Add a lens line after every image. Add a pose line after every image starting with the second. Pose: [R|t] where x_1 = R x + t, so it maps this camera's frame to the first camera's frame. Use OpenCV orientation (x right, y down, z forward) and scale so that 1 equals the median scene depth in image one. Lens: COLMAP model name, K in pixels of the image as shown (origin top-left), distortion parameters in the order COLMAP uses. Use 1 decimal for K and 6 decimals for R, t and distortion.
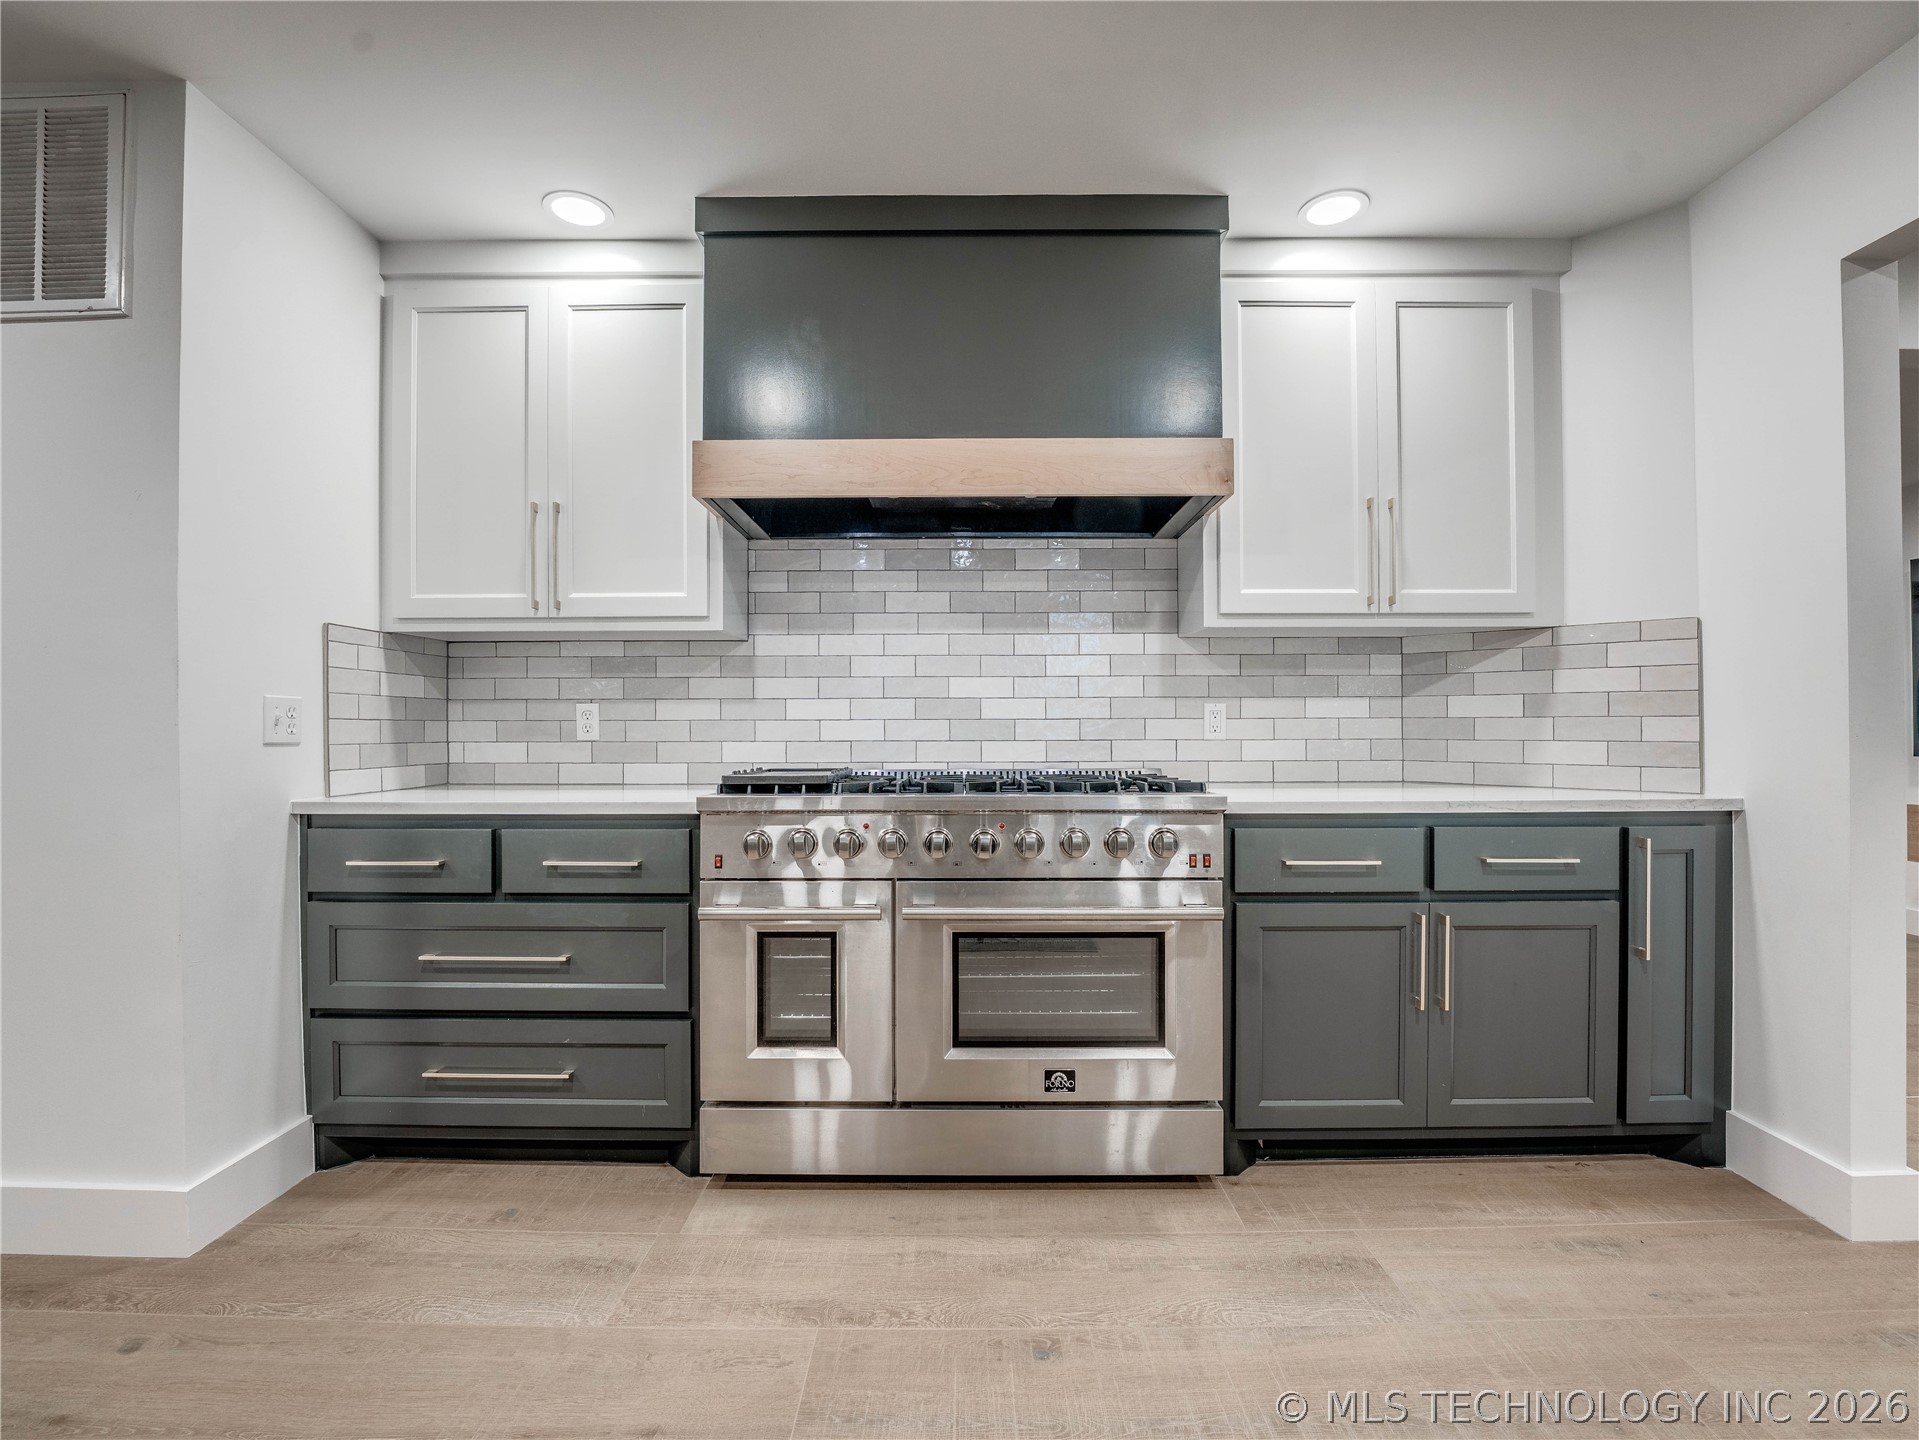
lens RADIAL K [[892.6, 0, 912.4], [0, 892.6, 724.3], [0, 0, 1]] dist [-0.025829, 0.000657]
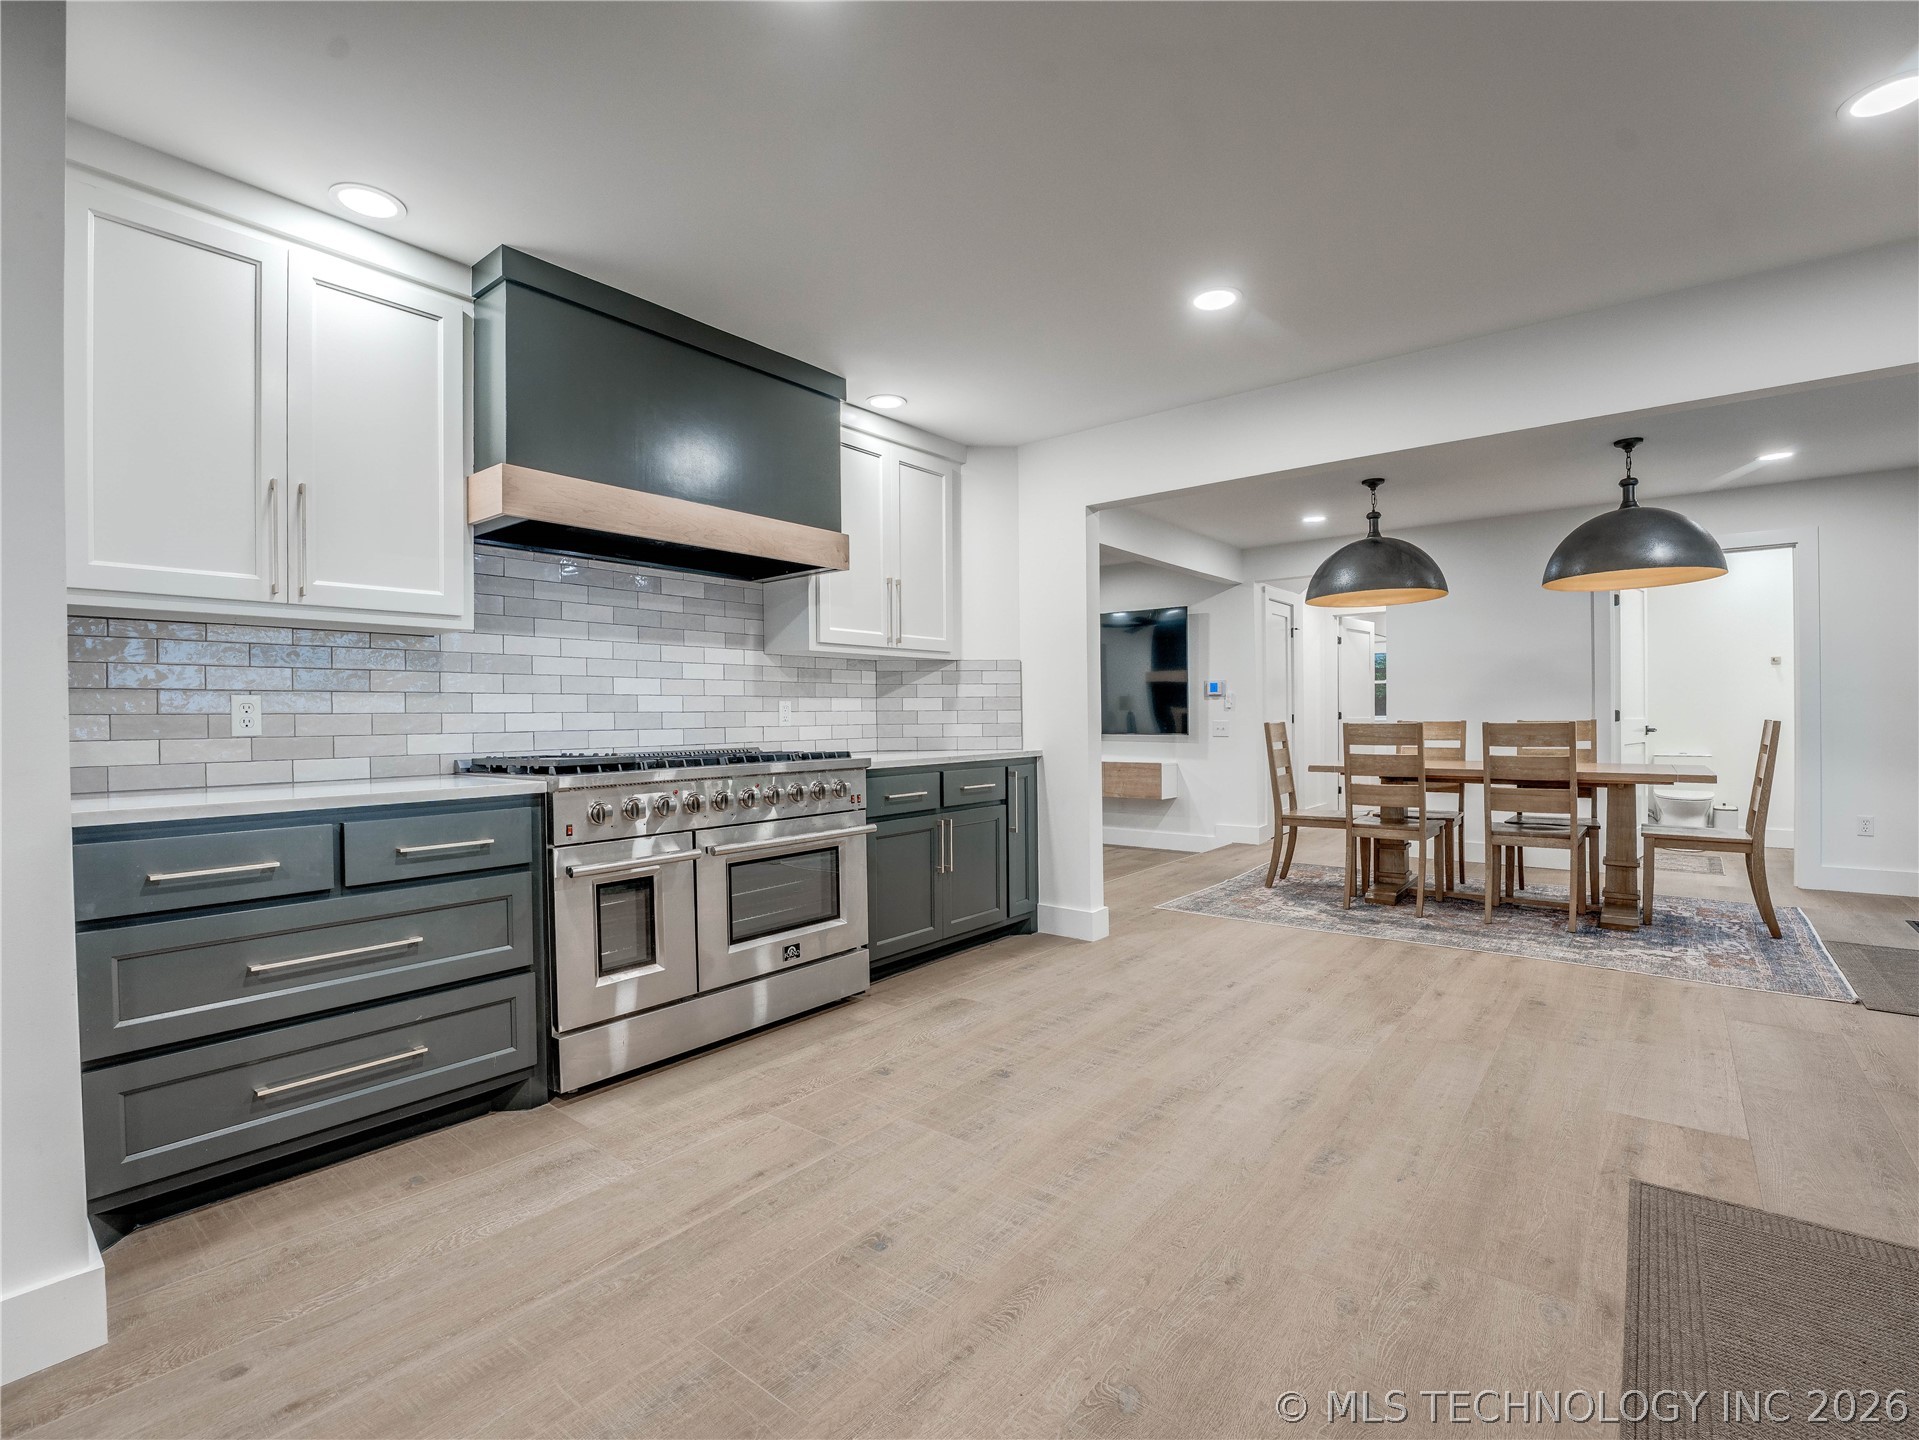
lens RADIAL K [[1023.0, 0, 887.7], [0, 1023.0, 726.8], [0, 0, 1]] dist [-0.032163, 0.001325]
pose [[0.622165, -0.011648, 0.782800, -0.999581], [0.005873, 0.999931, 0.010210, 0.002790], [-0.782864, -0.001755, 0.622190, -0.186619]]
